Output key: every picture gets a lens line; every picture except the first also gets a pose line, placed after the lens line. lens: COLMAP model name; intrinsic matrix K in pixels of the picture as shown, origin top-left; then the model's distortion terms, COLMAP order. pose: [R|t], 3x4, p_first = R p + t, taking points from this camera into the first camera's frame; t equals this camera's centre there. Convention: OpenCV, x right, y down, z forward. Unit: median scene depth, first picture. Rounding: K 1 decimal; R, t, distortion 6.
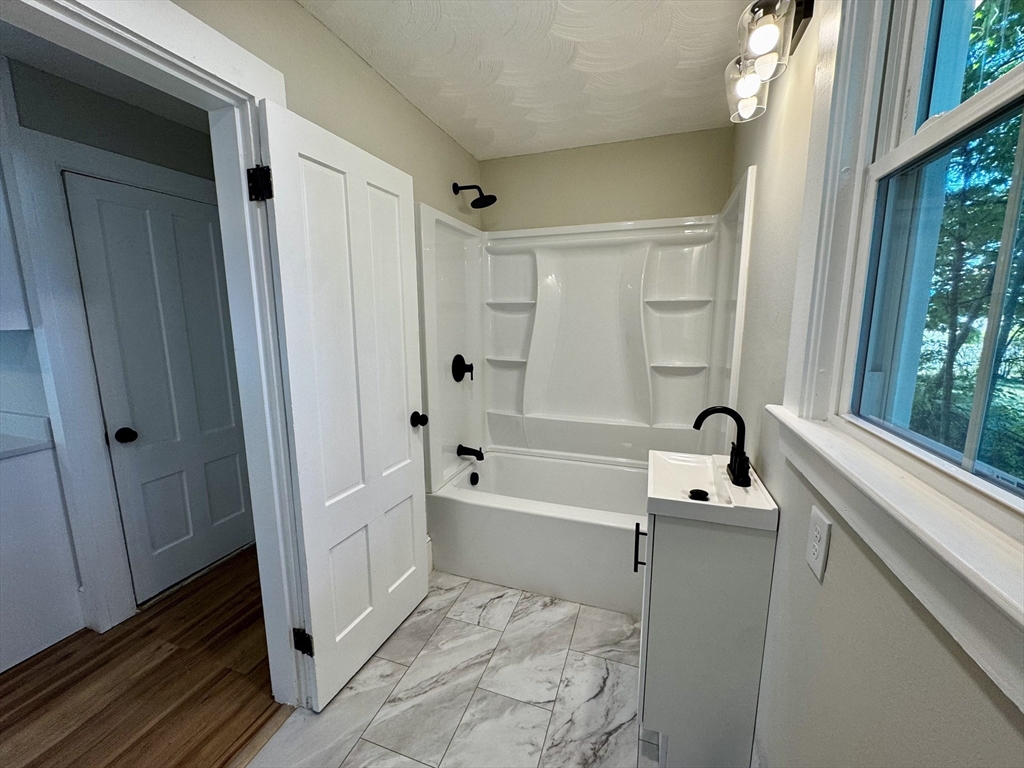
lens RADIAL K [[408.9, 0, 511.1], [0, 408.9, 383.5], [0, 0, 1]] dist [-0.002747, 0.000038]
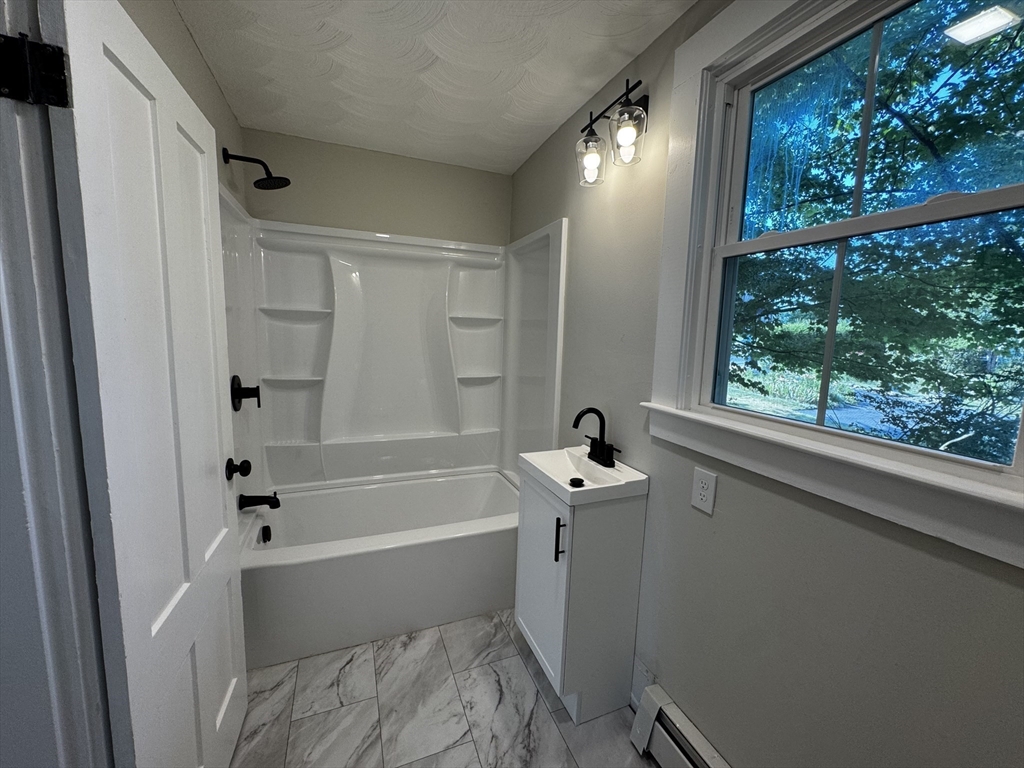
lens RADIAL K [[408.9, 0, 511.1], [0, 408.9, 383.5], [0, 0, 1]] dist [-0.002747, 0.000038]
pose [[0.751742, -0.059302, 0.656786, -0.330564], [0.075836, 0.997115, 0.003230, -0.027286], [-0.655082, 0.047380, 0.754070, 0.138697]]
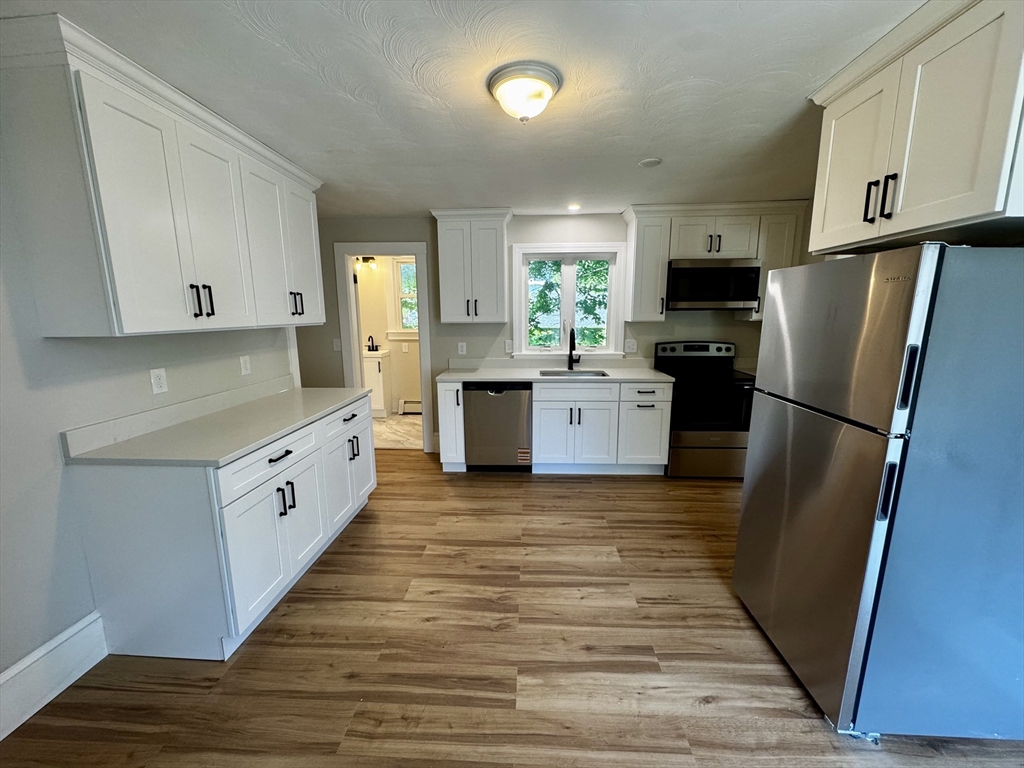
lens RADIAL K [[408.9, 0, 511.1], [0, 408.9, 383.5], [0, 0, 1]] dist [-0.002747, 0.000038]
pose [[-0.279179, -0.158407, 0.947083, -2.887739], [0.164946, 0.963728, 0.209813, -0.086036], [-0.945966, 0.214793, -0.242924, 0.496562]]
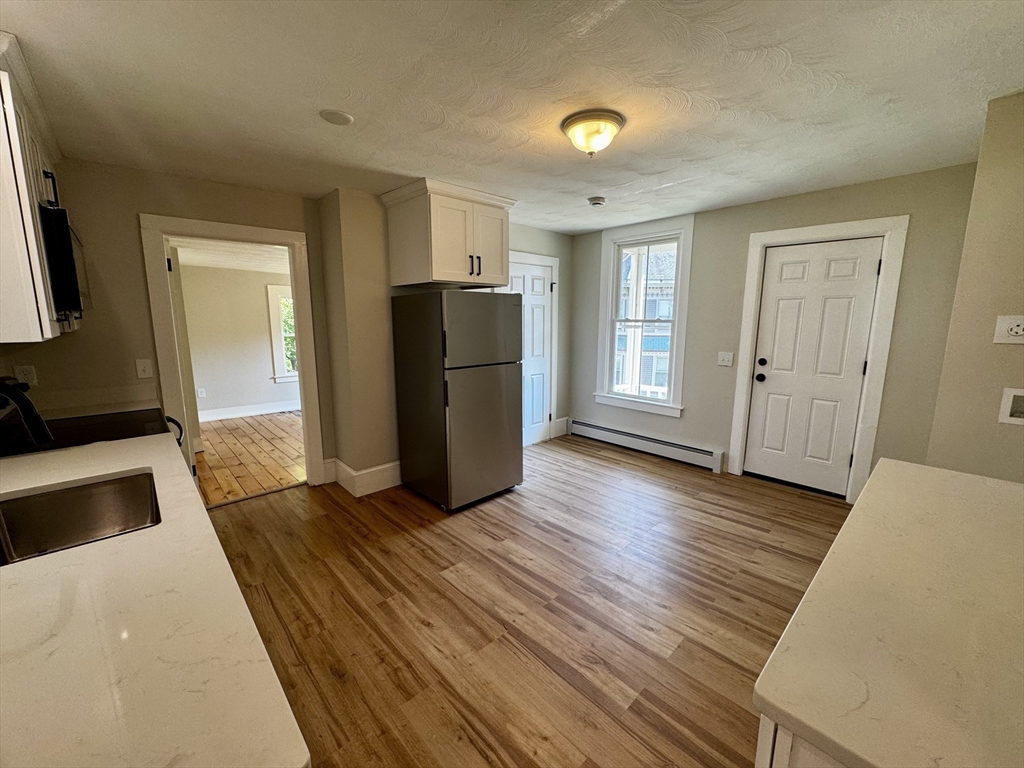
lens RADIAL K [[408.9, 0, 511.1], [0, 408.9, 383.5], [0, 0, 1]] dist [-0.002747, 0.000038]
pose [[-0.467484, 0.148358, -0.871464, -0.827747], [-0.144059, 0.959853, 0.240683, -0.105612], [0.872185, 0.238058, -0.427344, 0.539964]]
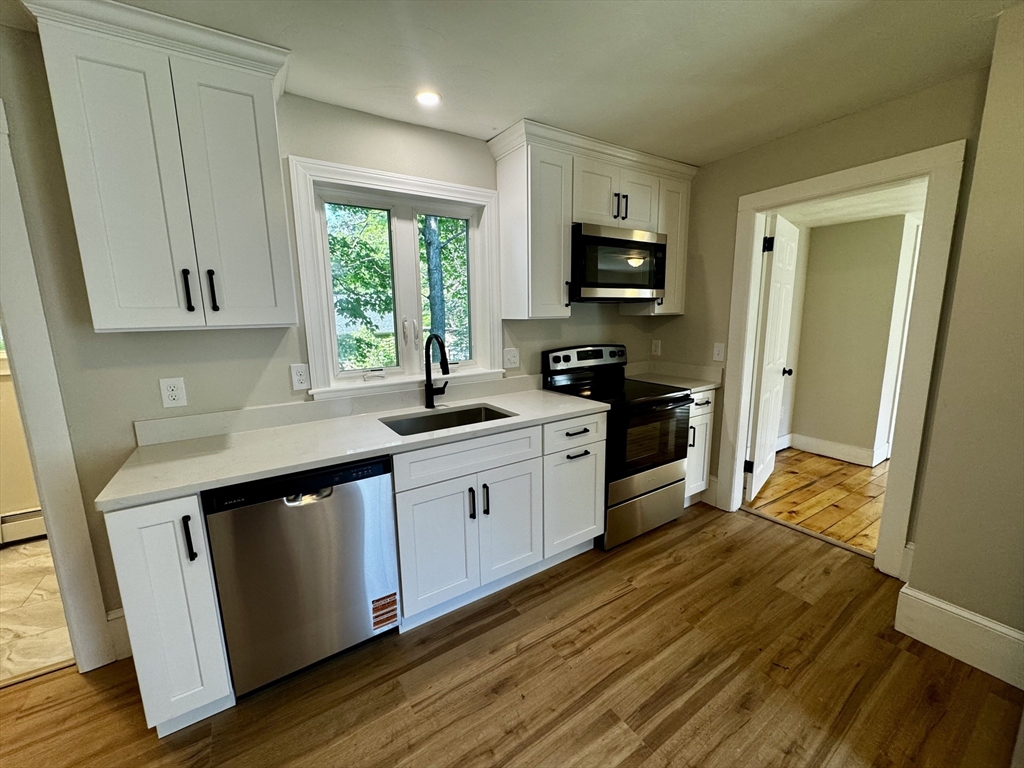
lens RADIAL K [[408.9, 0, 511.1], [0, 408.9, 383.5], [0, 0, 1]] dist [-0.002747, 0.000038]
pose [[-0.789730, -0.082264, 0.607914, -1.827666], [0.122617, 0.949803, 0.287819, -0.036915], [-0.601076, 0.301839, -0.740001, 0.384141]]
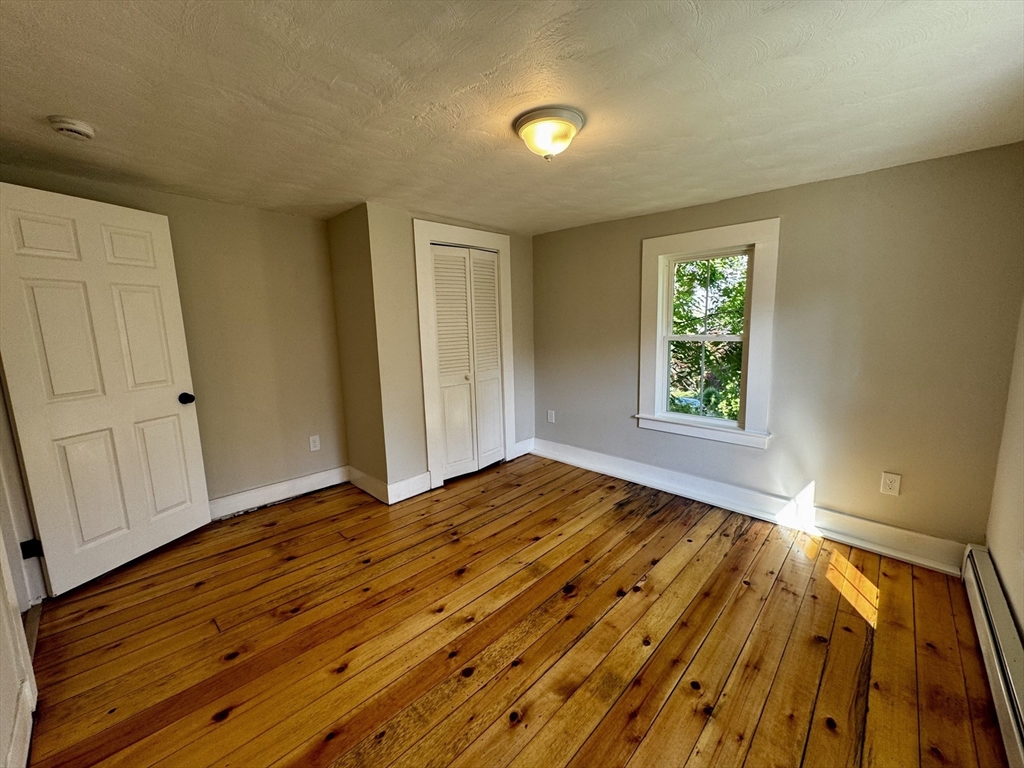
lens RADIAL K [[408.9, 0, 511.1], [0, 408.9, 383.5], [0, 0, 1]] dist [-0.002747, 0.000038]
pose [[-0.910216, -0.030263, 0.413026, -3.162524], [0.098932, 0.952560, 0.287821, 0.247244], [-0.402142, 0.302841, -0.864042, -0.945874]]
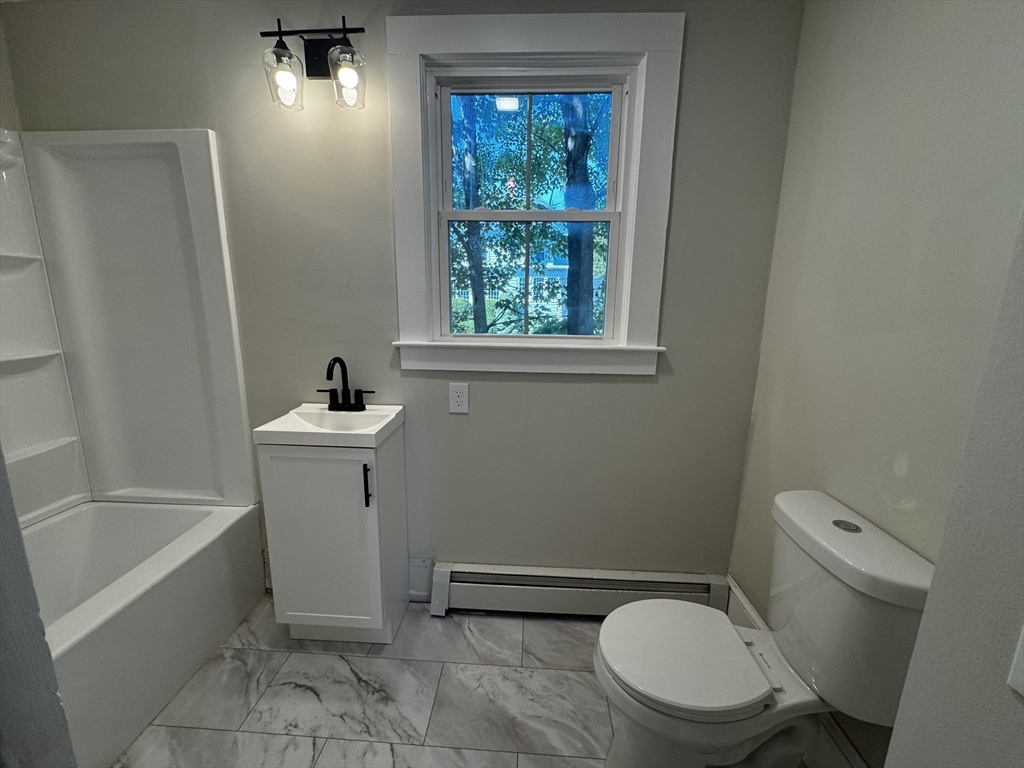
lens RADIAL K [[408.9, 0, 511.1], [0, 408.9, 383.5], [0, 0, 1]] dist [-0.002747, 0.000038]
pose [[-0.276843, -0.189306, 0.942084, -0.541748], [0.147278, 0.960459, 0.236278, -0.054182], [-0.949562, 0.204160, -0.238016, 0.542991]]
